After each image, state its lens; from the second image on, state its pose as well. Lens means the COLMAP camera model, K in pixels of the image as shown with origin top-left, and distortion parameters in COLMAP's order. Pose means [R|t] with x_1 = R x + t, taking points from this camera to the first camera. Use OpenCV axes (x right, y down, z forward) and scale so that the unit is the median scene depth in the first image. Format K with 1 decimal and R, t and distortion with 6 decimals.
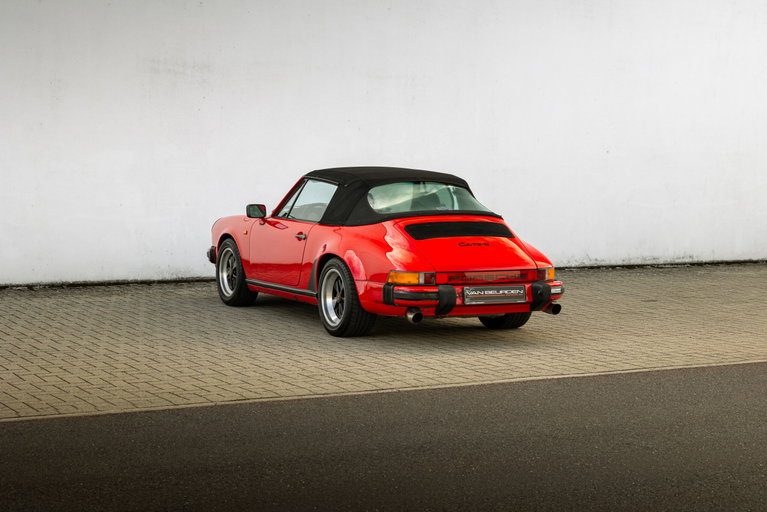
lens RADIAL K [[1519.3, 0, 383.5], [0, 1519.3, 256.0], [0, 0, 1]] dist [-0.010480, 0.066597]
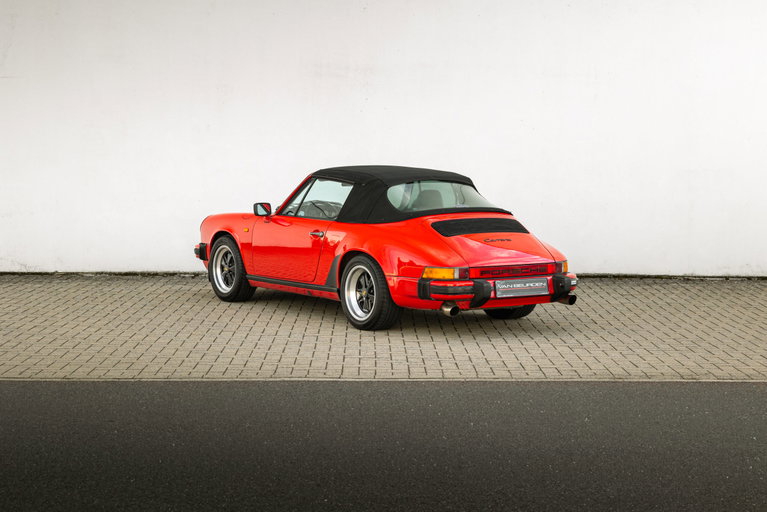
lens RADIAL K [[1513.2, 0, 383.5], [0, 1513.2, 256.0], [0, 0, 1]] dist [-0.010401, 0.013897]
pose [[0.891811, 0.031061, -0.451340, 0.476143], [-0.030189, 0.999502, 0.009134, -0.009151], [0.451399, 0.005479, 0.892305, 0.107810]]
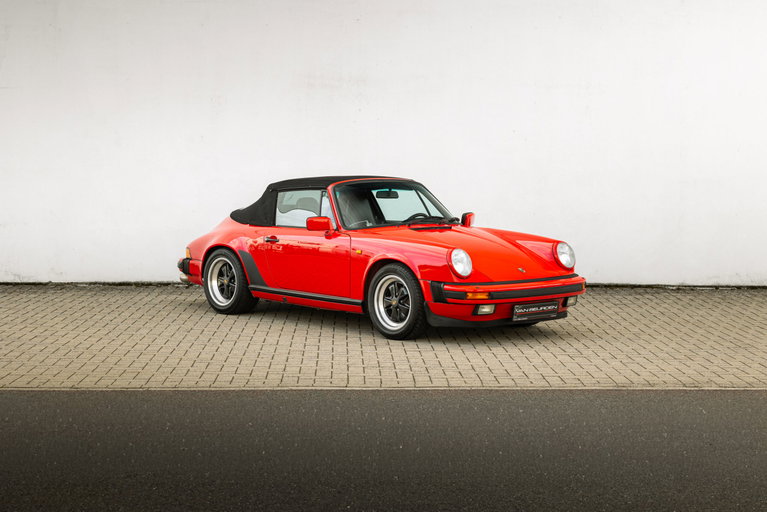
lens RADIAL K [[1513.2, 0, 383.5], [0, 1513.2, 256.0], [0, 0, 1]] dist [-0.010401, 0.013897]
pose [[0.899311, 0.027258, -0.436459, 0.464488], [-0.029319, 0.999568, 0.002016, -0.008623], [0.436325, 0.010983, 0.899722, 0.093448]]
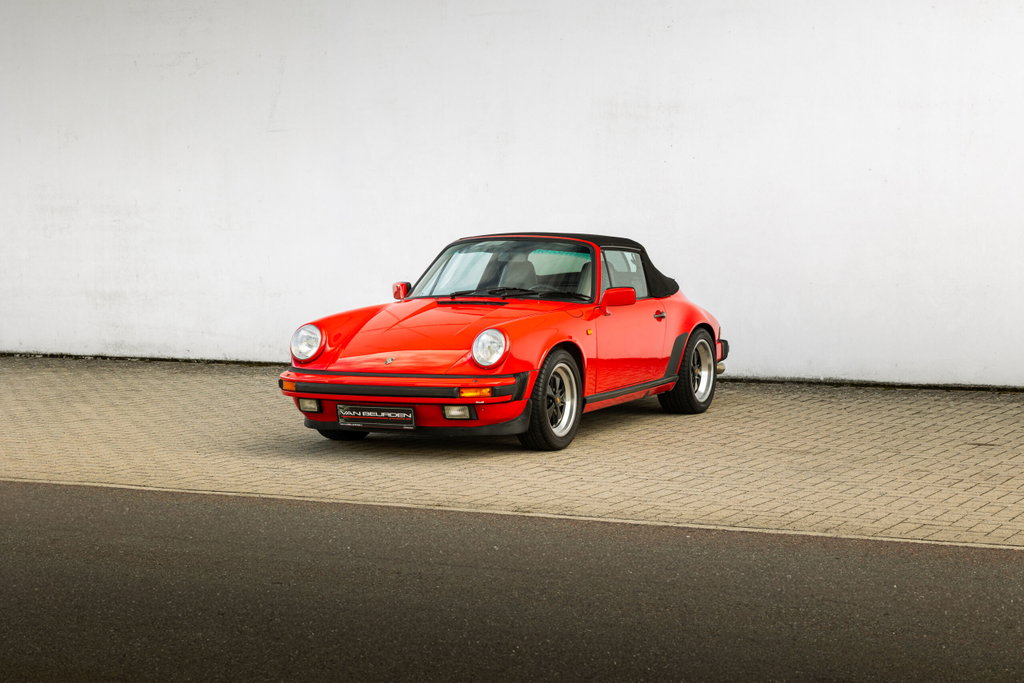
lens RADIAL K [[2020.2, 0, 512.0], [0, 2020.2, 341.5], [0, 0, 1]] dist [-0.010401, 0.013897]
pose [[0.581560, 0.040375, -0.812501, 0.905075], [-0.045827, 0.998808, 0.016832, -0.022151], [0.812212, 0.027445, 0.582717, 0.426412]]
